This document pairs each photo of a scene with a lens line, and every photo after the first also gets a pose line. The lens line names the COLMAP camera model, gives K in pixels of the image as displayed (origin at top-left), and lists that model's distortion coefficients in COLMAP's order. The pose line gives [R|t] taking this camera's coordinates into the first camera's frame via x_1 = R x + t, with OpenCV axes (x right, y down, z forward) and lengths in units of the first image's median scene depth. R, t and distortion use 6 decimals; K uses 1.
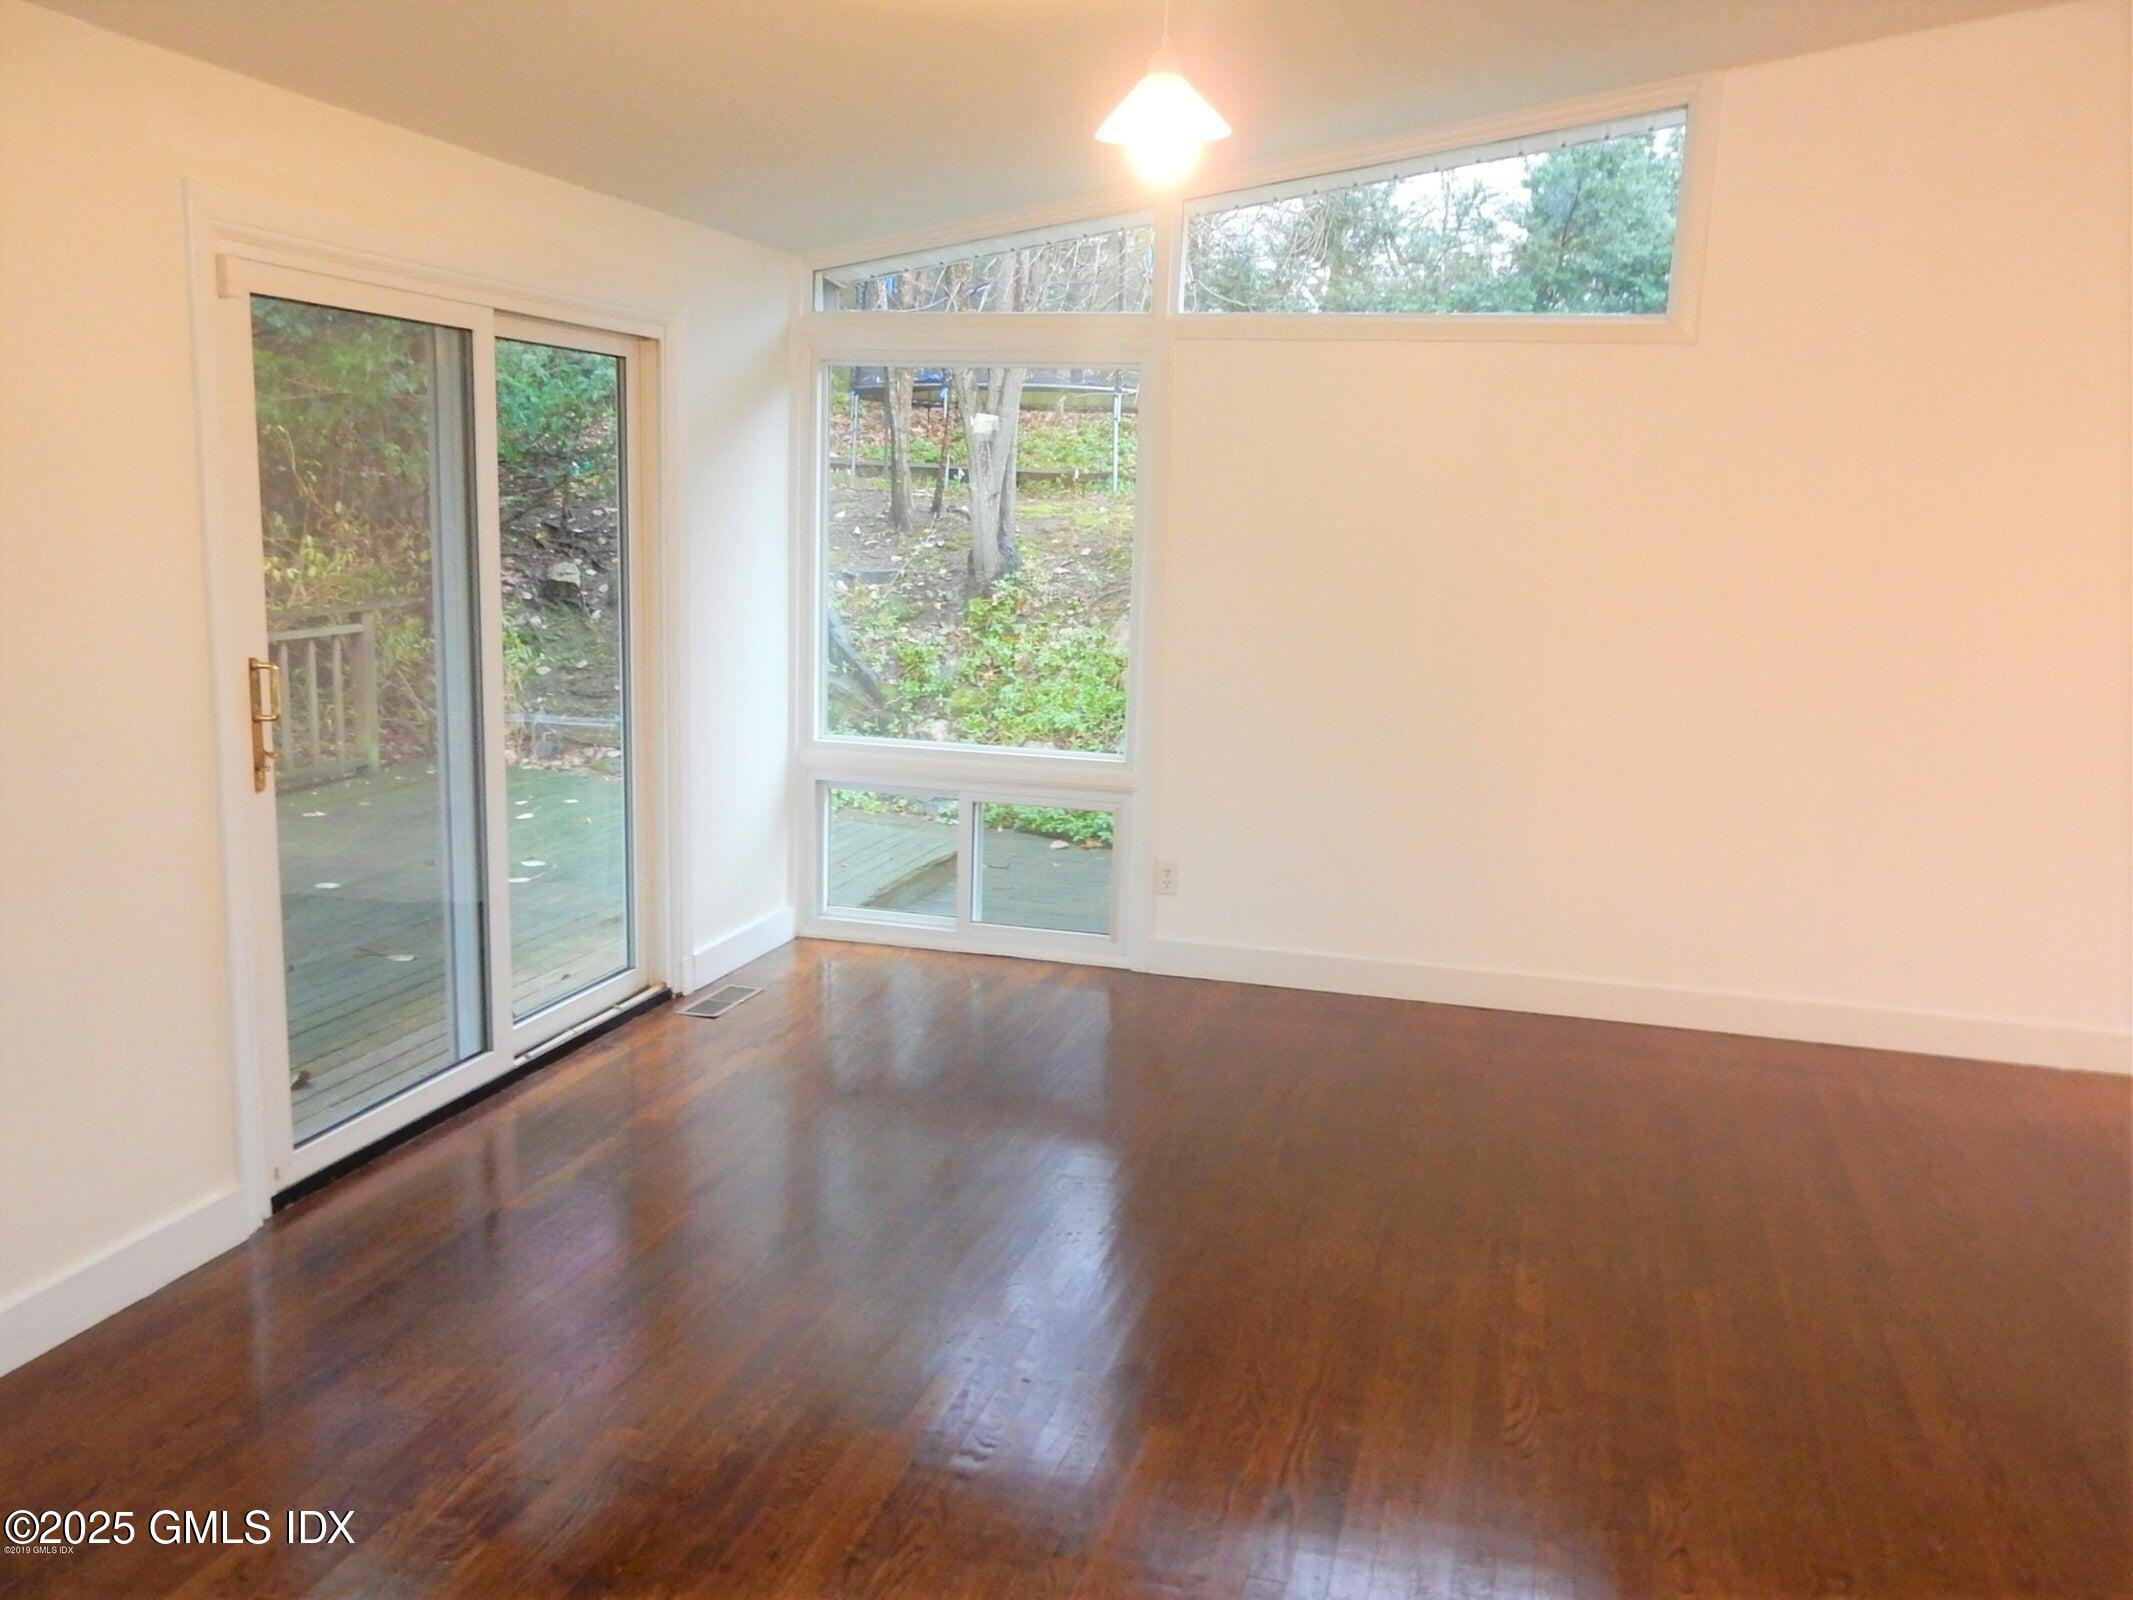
lens RADIAL K [[1885.4, 0, 1066.5], [0, 1885.4, 800.0], [0, 0, 1]] dist [-0.002808, -0.000666]
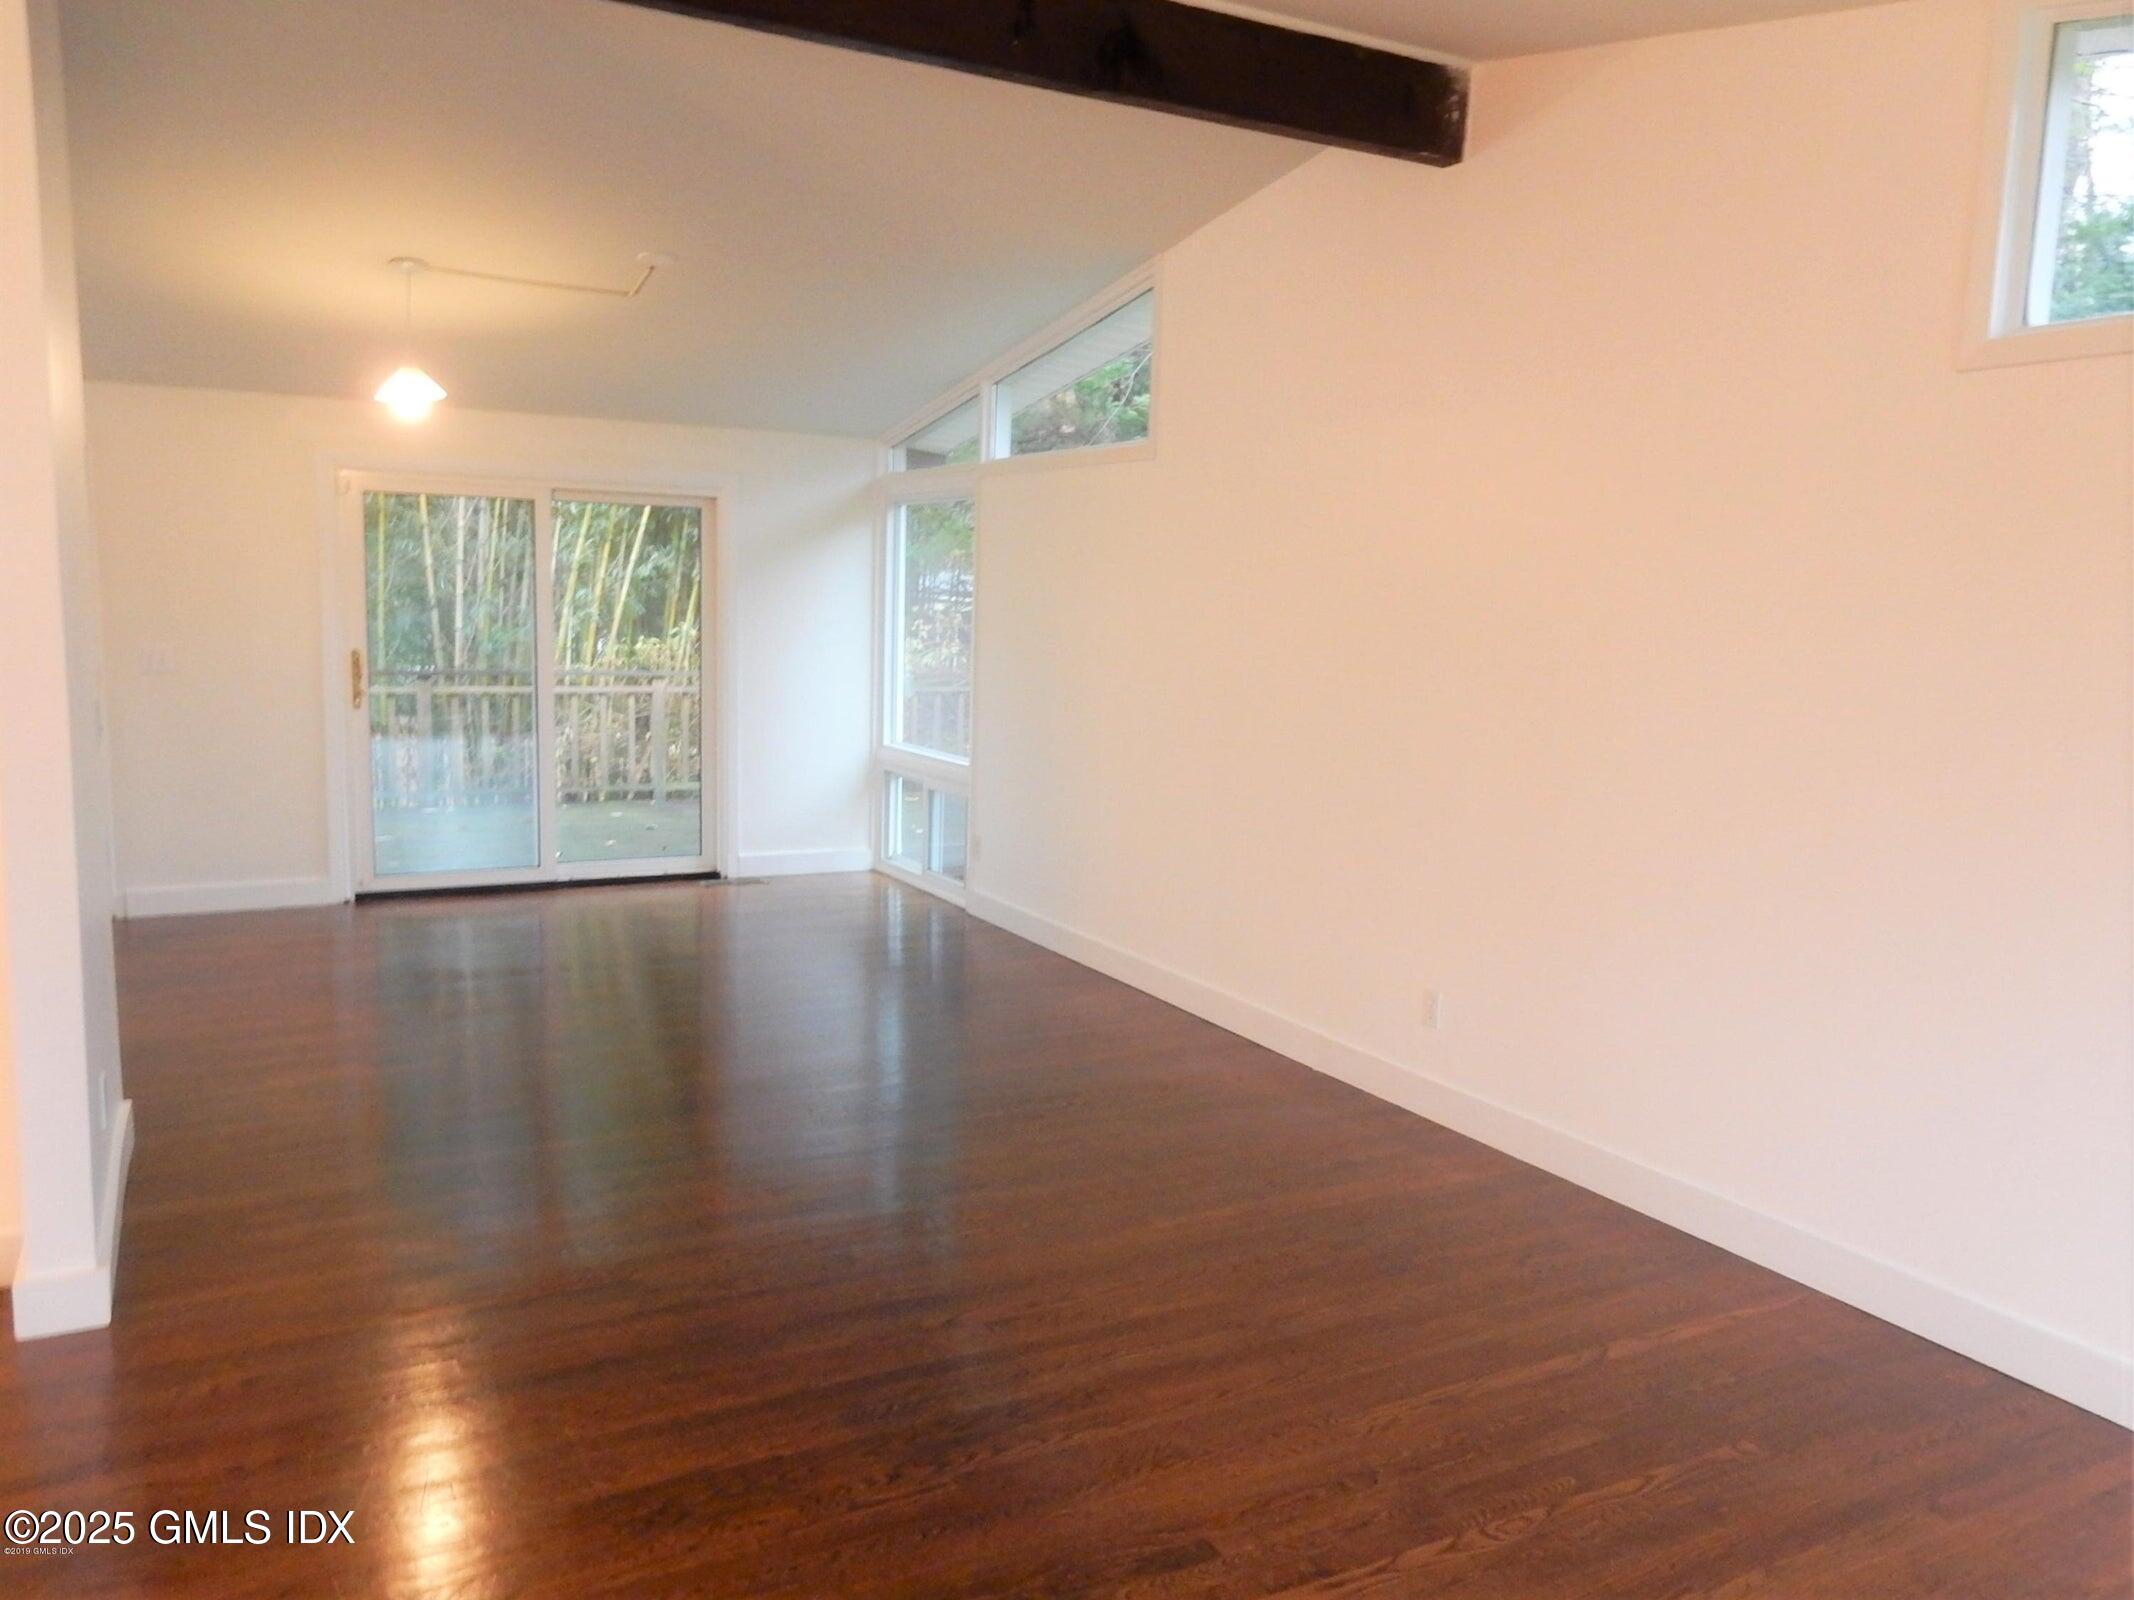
lens RADIAL K [[1673.0, 0, 1067.0], [0, 1673.0, 800.0], [0, 0, 1]] dist [-0.011583, -0.002546]
pose [[0.686652, 0.083247, -0.722204, 1.112552], [-0.128903, 0.991623, -0.008255, 0.007325], [0.715467, 0.098763, 0.691631, 0.166758]]
